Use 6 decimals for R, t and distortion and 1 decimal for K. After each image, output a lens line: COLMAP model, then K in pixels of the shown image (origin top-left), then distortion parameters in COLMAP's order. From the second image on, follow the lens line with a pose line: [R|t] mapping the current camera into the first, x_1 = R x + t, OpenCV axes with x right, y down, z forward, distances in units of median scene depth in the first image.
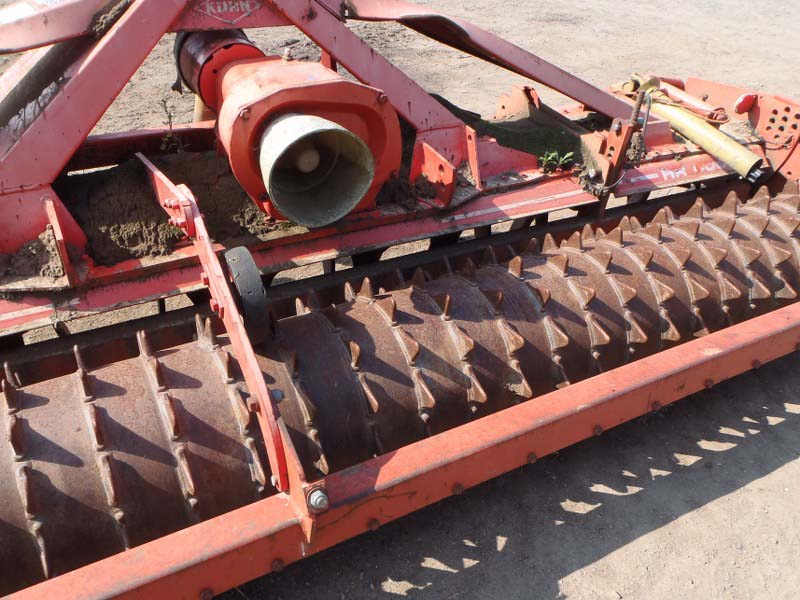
lens RADIAL K [[646.1, 0, 400.0], [0, 646.1, 300.0], [0, 0, 1]] dist [-0.014231, -0.005004]
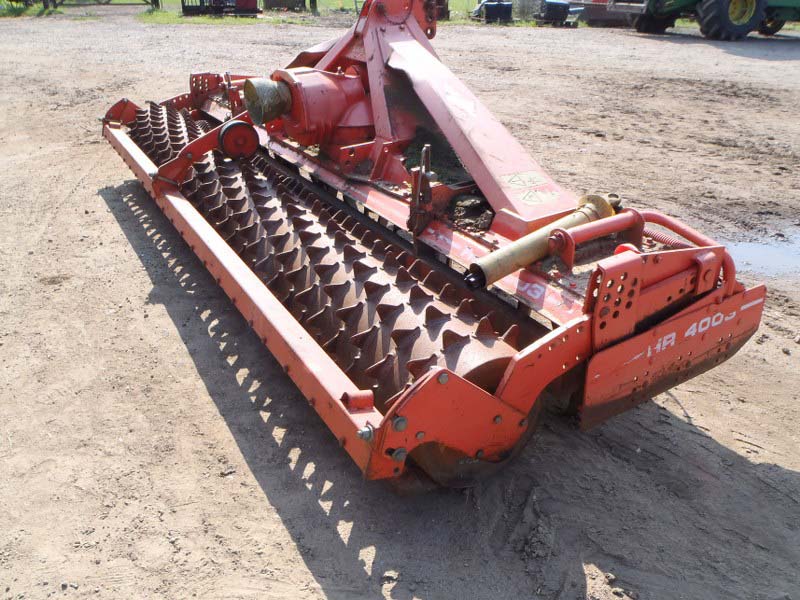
lens RADIAL K [[646.1, 0, 400.0], [0, 646.1, 300.0], [0, 0, 1]] dist [-0.014231, -0.005004]
pose [[0.024936, 0.375906, -0.926322, 1.742529], [-0.576372, 0.762503, 0.293912, -0.476993], [0.816807, 0.526577, 0.235676, 0.934813]]
